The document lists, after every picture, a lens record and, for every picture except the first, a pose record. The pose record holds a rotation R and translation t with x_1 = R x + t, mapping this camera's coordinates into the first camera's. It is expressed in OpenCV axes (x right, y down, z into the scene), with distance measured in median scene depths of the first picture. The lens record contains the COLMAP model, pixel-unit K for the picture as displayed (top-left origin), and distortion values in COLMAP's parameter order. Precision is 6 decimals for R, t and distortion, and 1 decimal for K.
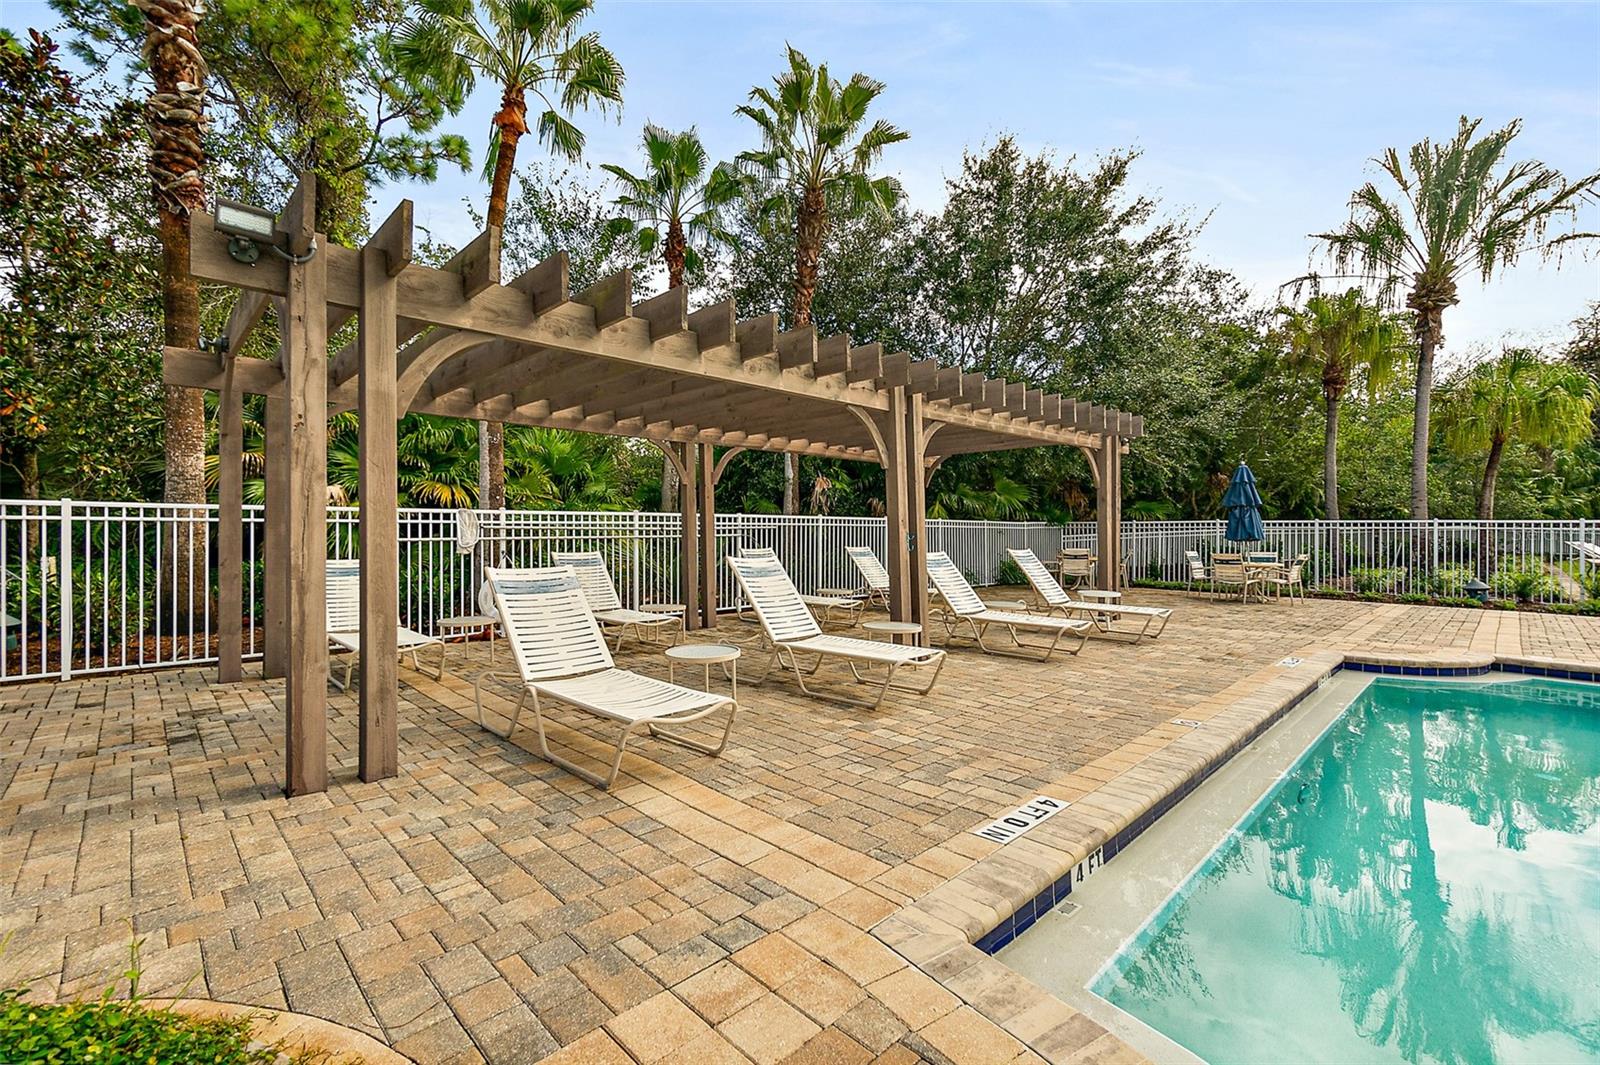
lens RADIAL K [[711.3, 0, 800.0], [0, 711.3, 532.5], [0, 0, 1]] dist [-0.032822, -0.000589]
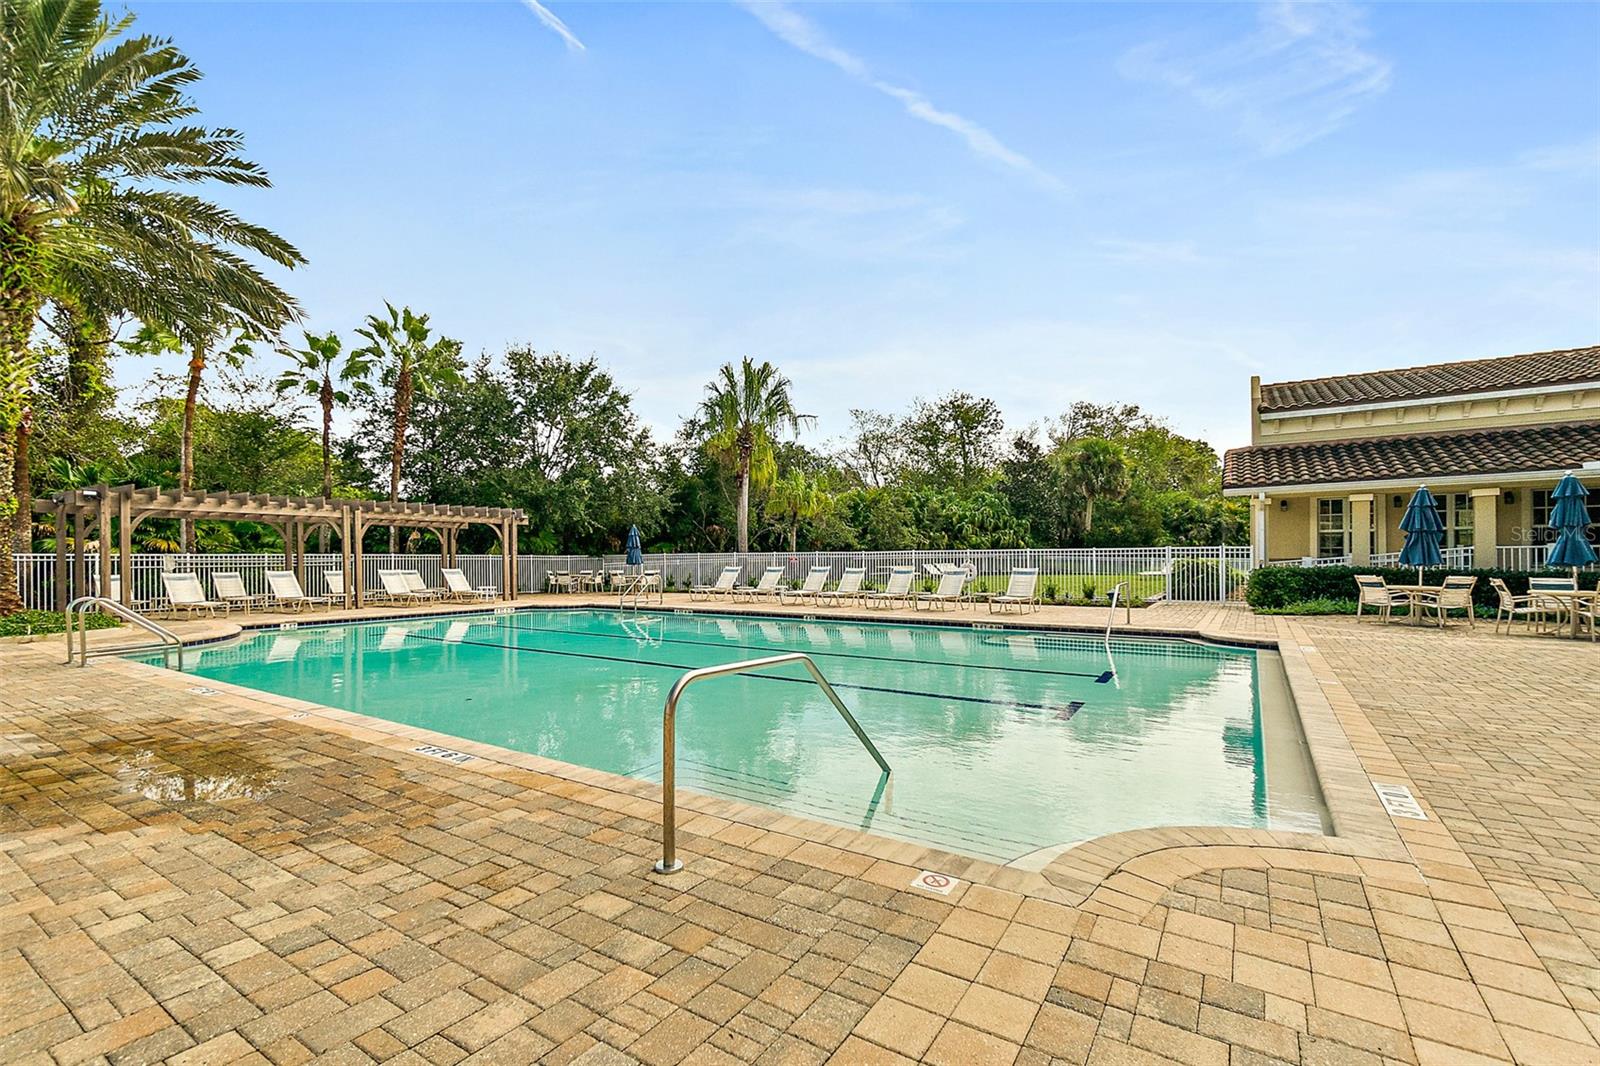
lens RADIAL K [[711.3, 0, 800.0], [0, 711.3, 533.0], [0, 0, 1]] dist [-0.032822, -0.000589]
pose [[0.970918, -0.003727, 0.239381, 0.641140], [0.013764, 0.999094, -0.040271, 0.009606], [-0.239014, 0.042394, 0.970090, -1.087089]]
